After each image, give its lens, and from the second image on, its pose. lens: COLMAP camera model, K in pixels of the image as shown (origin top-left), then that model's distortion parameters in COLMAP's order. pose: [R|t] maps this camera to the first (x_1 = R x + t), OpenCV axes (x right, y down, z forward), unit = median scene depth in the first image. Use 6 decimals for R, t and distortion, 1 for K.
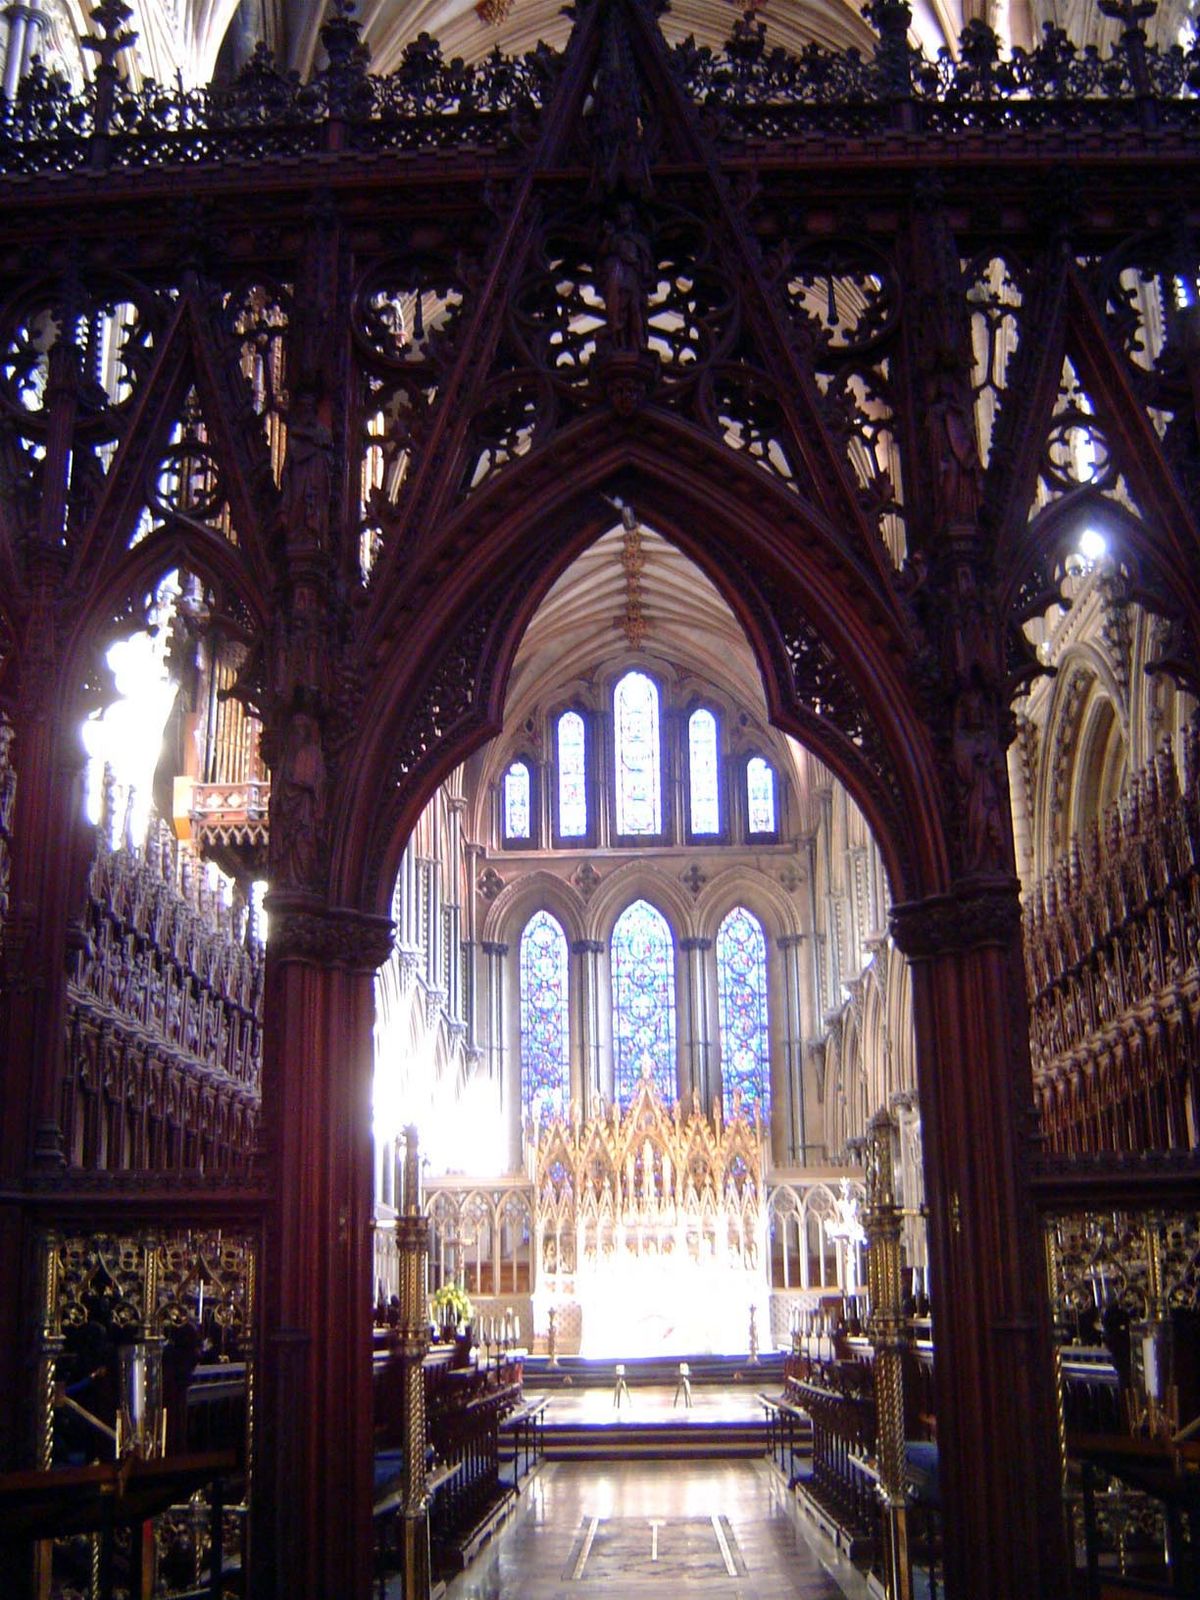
lens RADIAL K [[1839.3, 0, 606.2], [0, 1839.3, 807.4], [0, 0, 1]] dist [-0.132744, 0.000000]
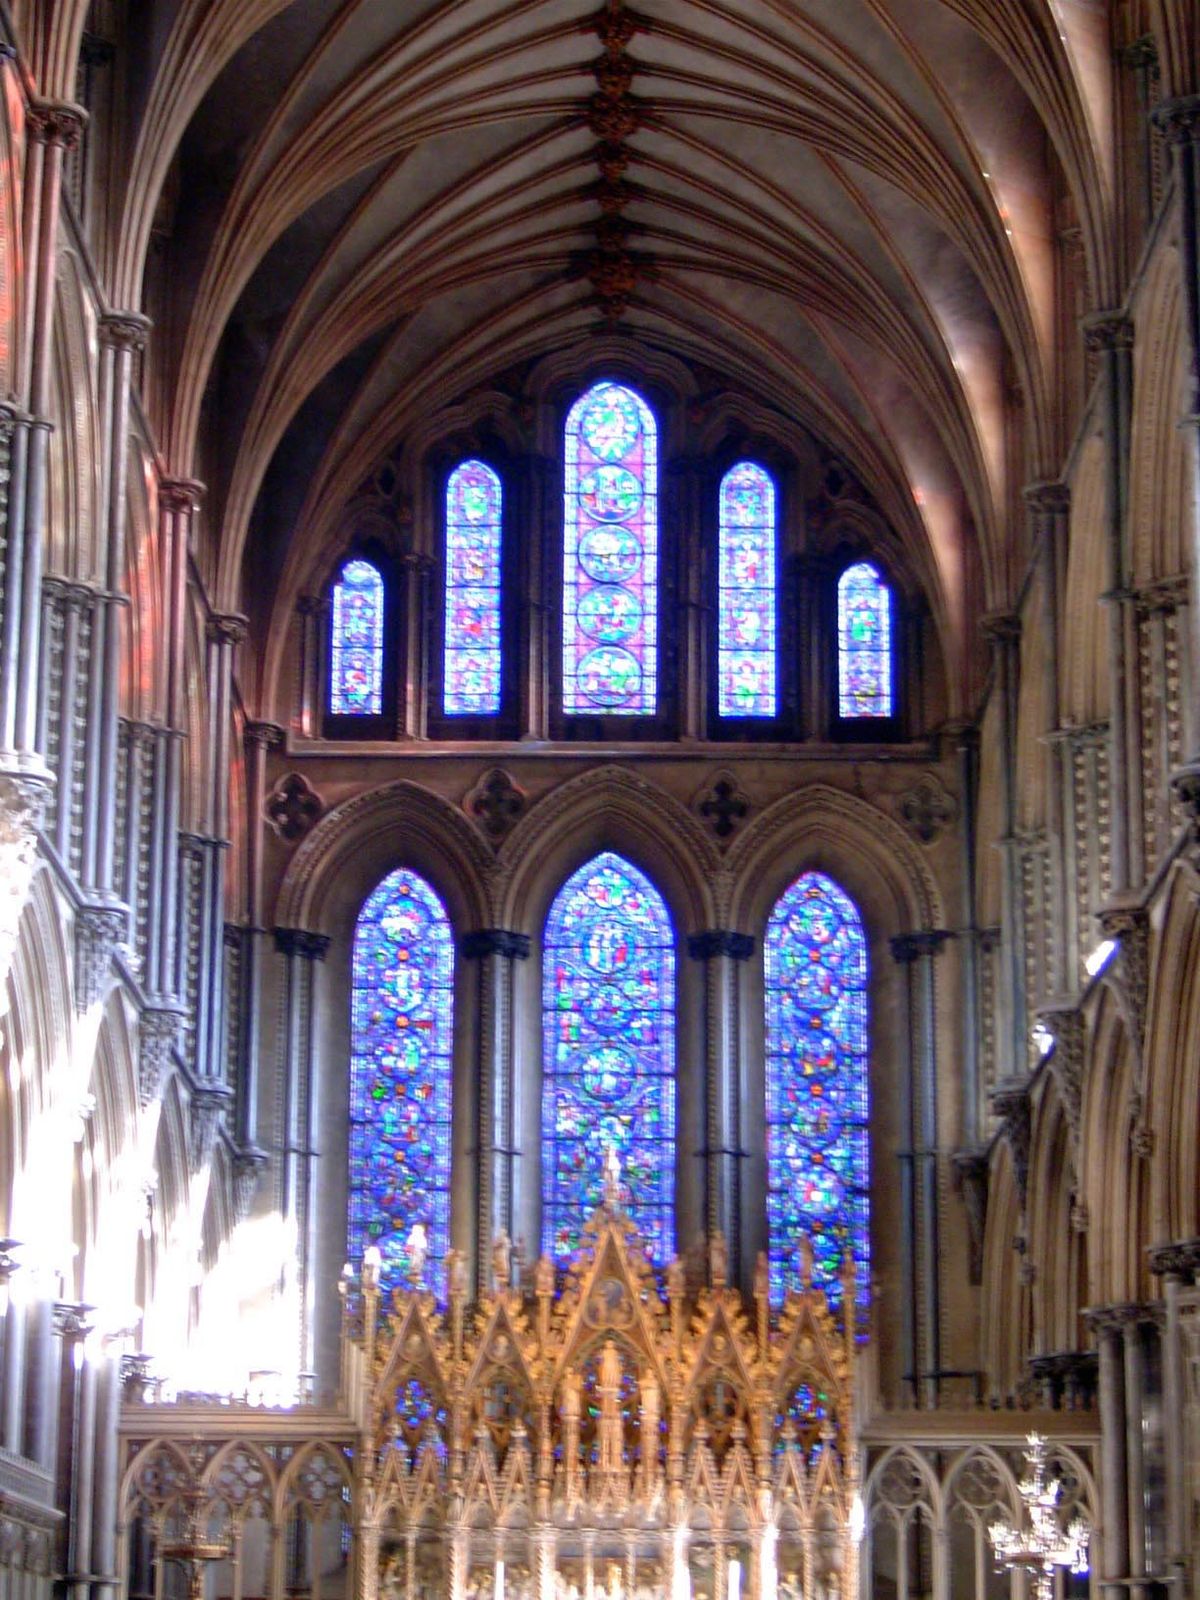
lens RADIAL K [[3472.0, 0, 596.6], [0, 3472.0, 795.8], [0, 0, 1]] dist [-0.133912, 0.000000]
pose [[0.999490, 0.028207, 0.014952, 0.001700], [-0.028366, 0.999542, 0.010513, 0.027592], [-0.014649, -0.010932, 0.999833, 0.101144]]
